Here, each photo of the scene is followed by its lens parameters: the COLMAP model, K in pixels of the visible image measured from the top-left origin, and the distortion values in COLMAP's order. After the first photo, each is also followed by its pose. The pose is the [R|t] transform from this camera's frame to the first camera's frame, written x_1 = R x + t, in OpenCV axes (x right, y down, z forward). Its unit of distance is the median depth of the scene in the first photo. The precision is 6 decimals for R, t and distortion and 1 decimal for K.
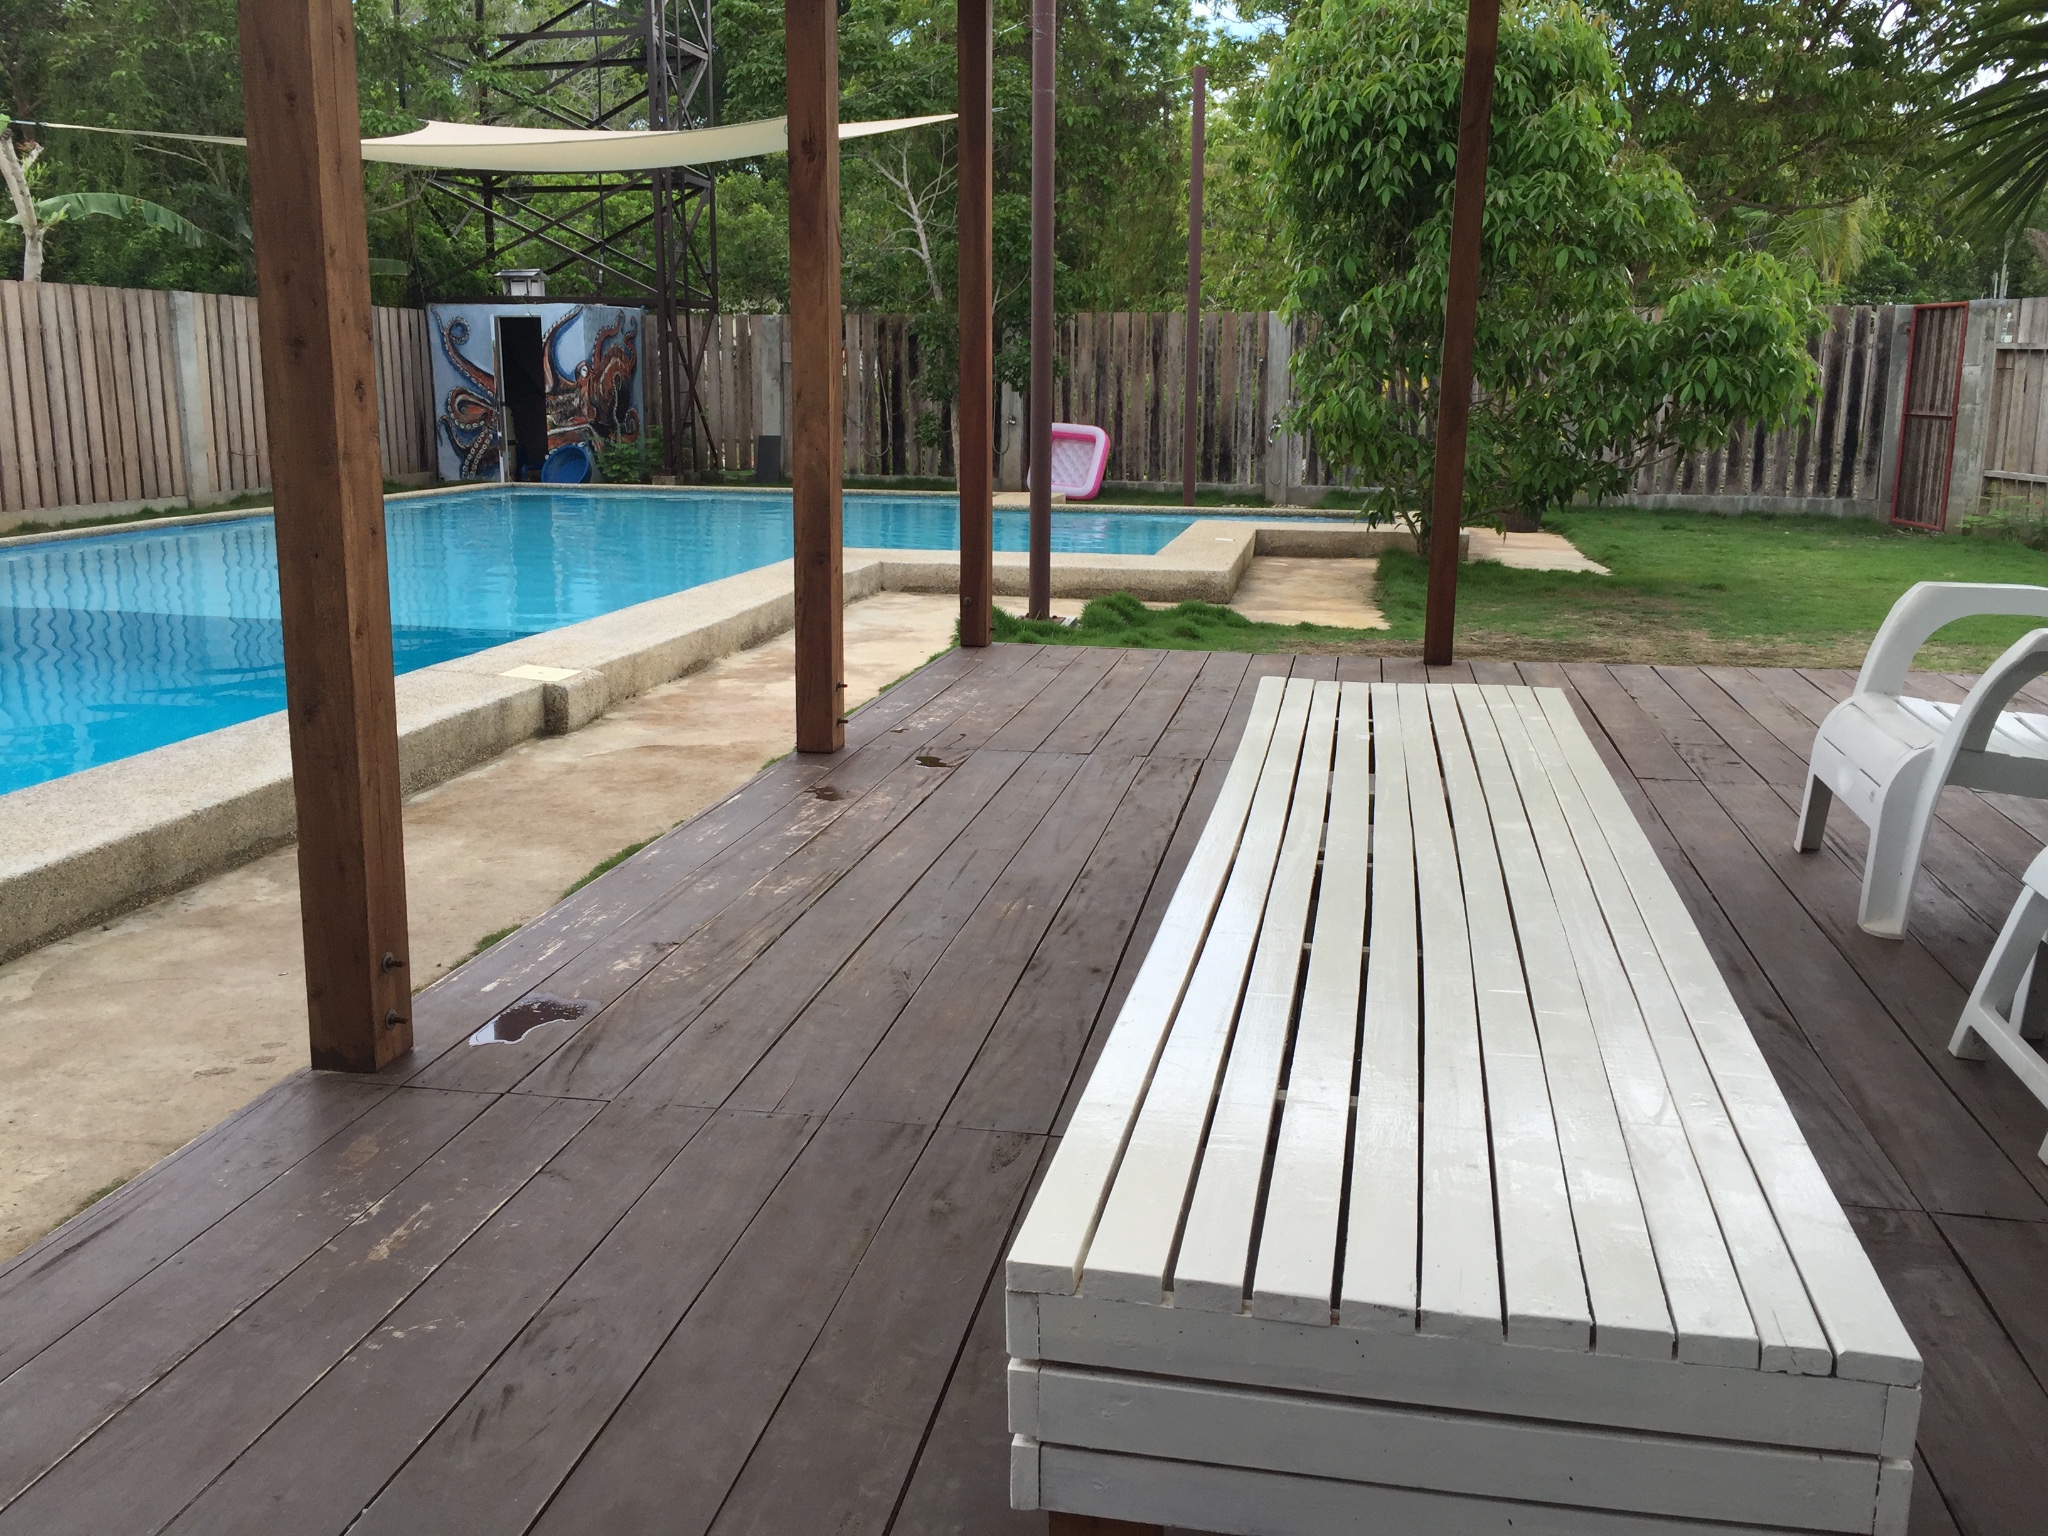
lens RADIAL K [[1740.0, 0, 1030.5], [0, 1740.0, 754.9], [0, 0, 1]] dist [0.075683, -0.113460]
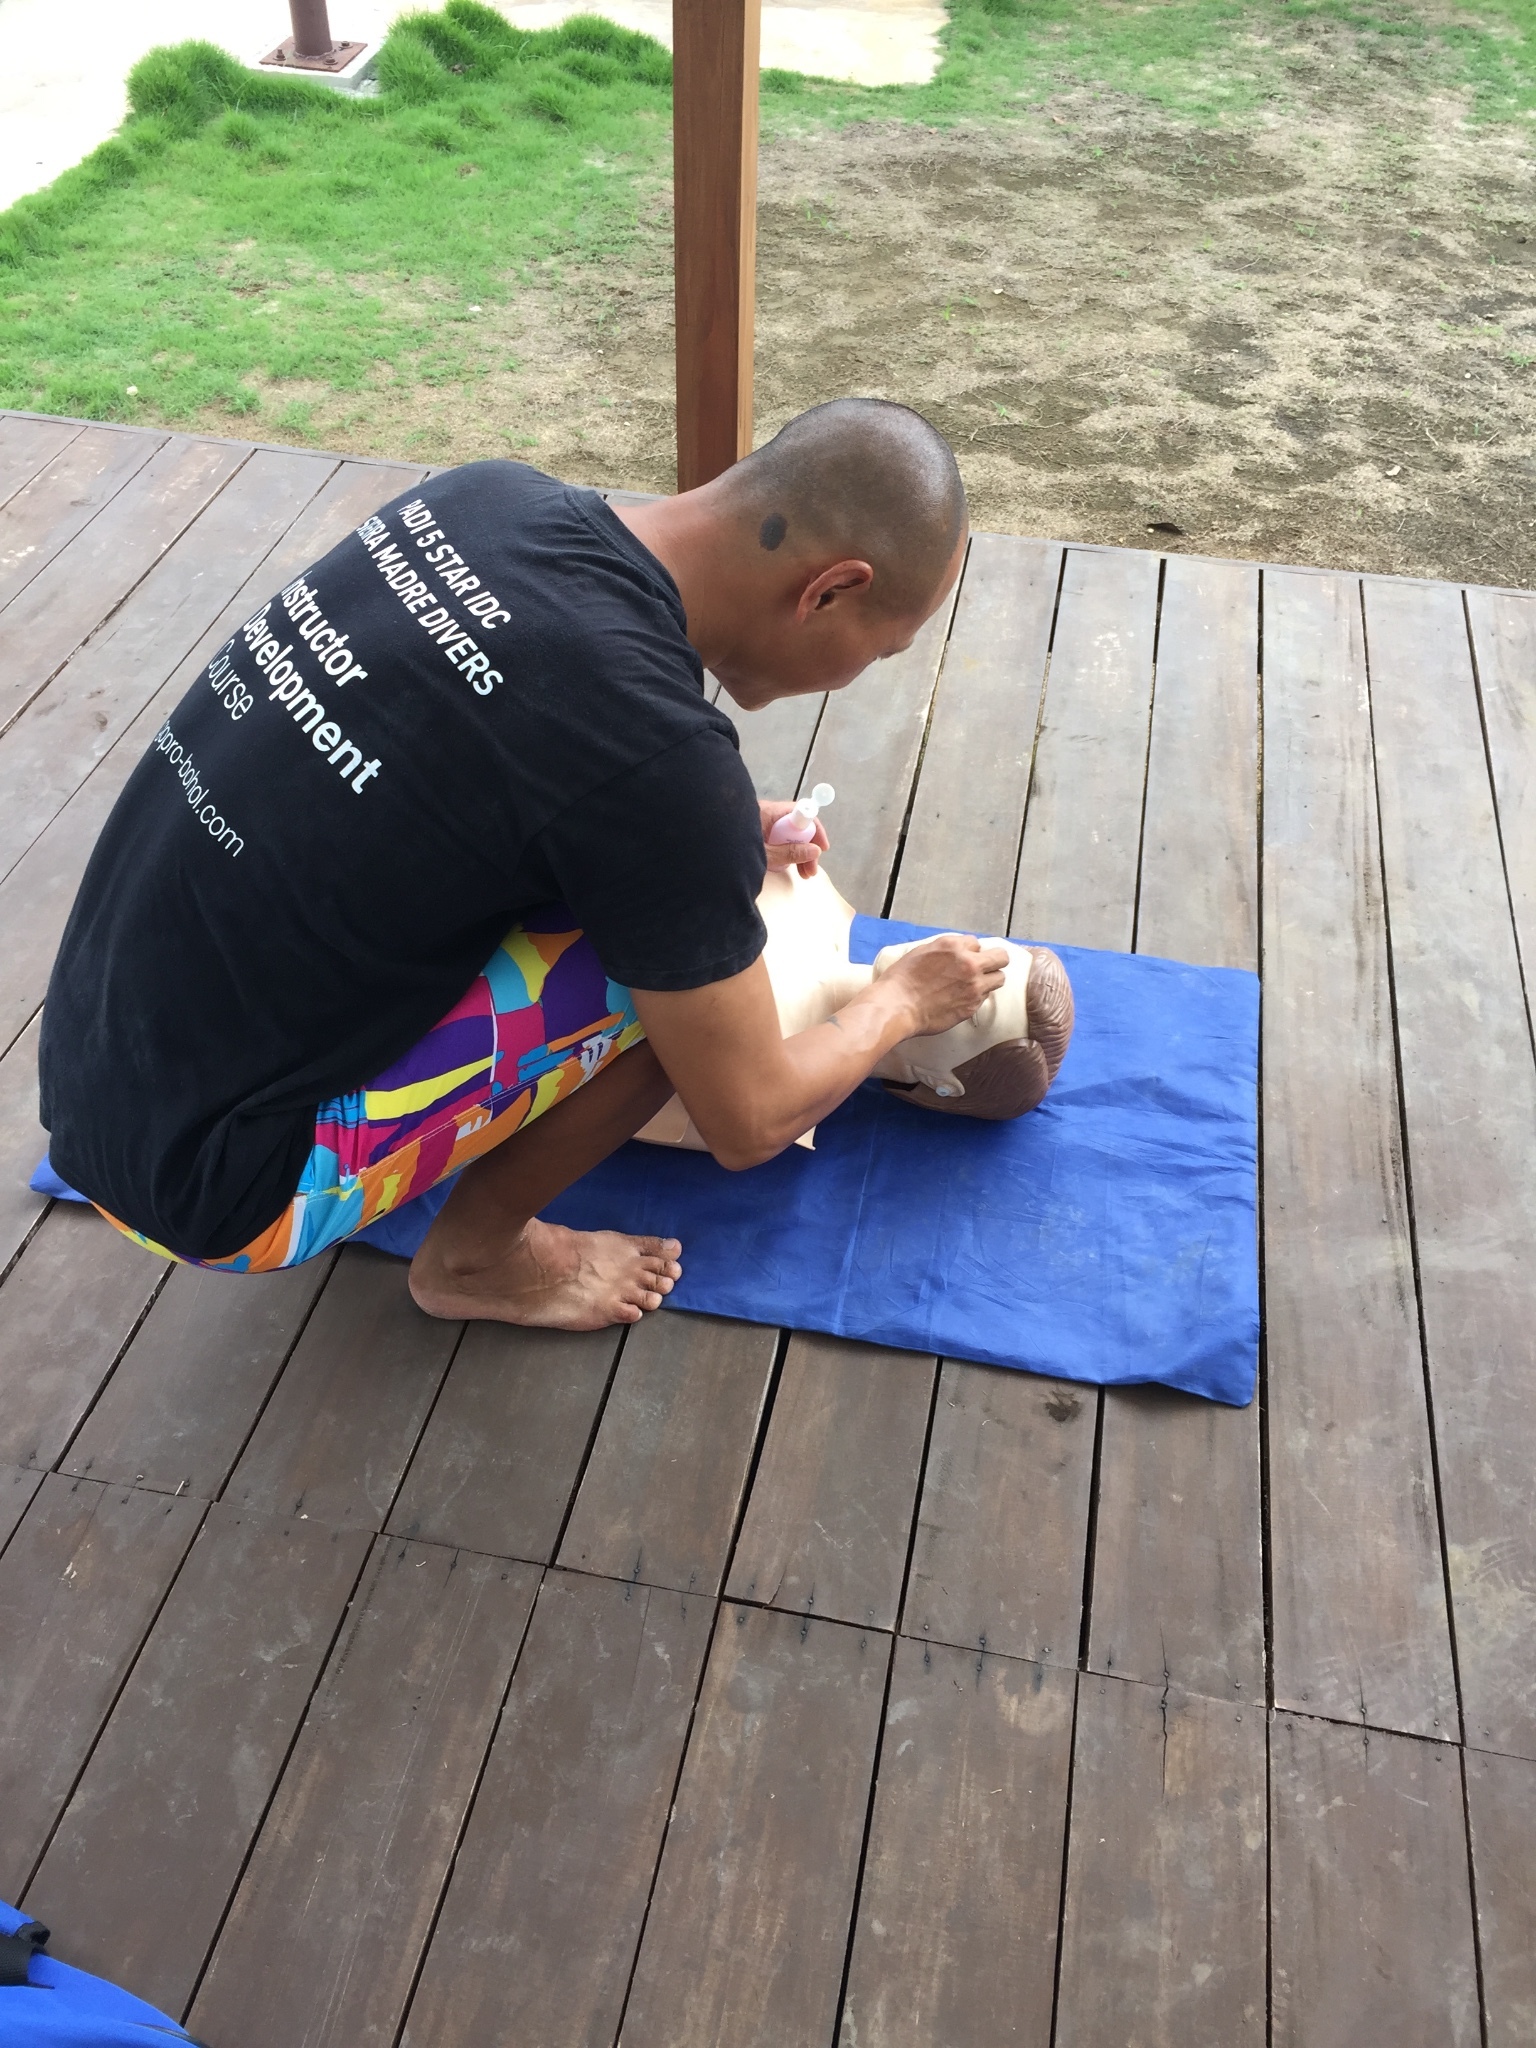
lens RADIAL K [[1740.0, 0, 768.0], [0, 1740.0, 1024.0], [0, 0, 1]] dist [0.075683, -0.113460]
pose [[0.999764, 0.020193, 0.008003, 0.090985], [-0.021362, 0.847315, 0.530661, -0.068840], [0.003934, -0.530707, 0.847546, 0.201683]]
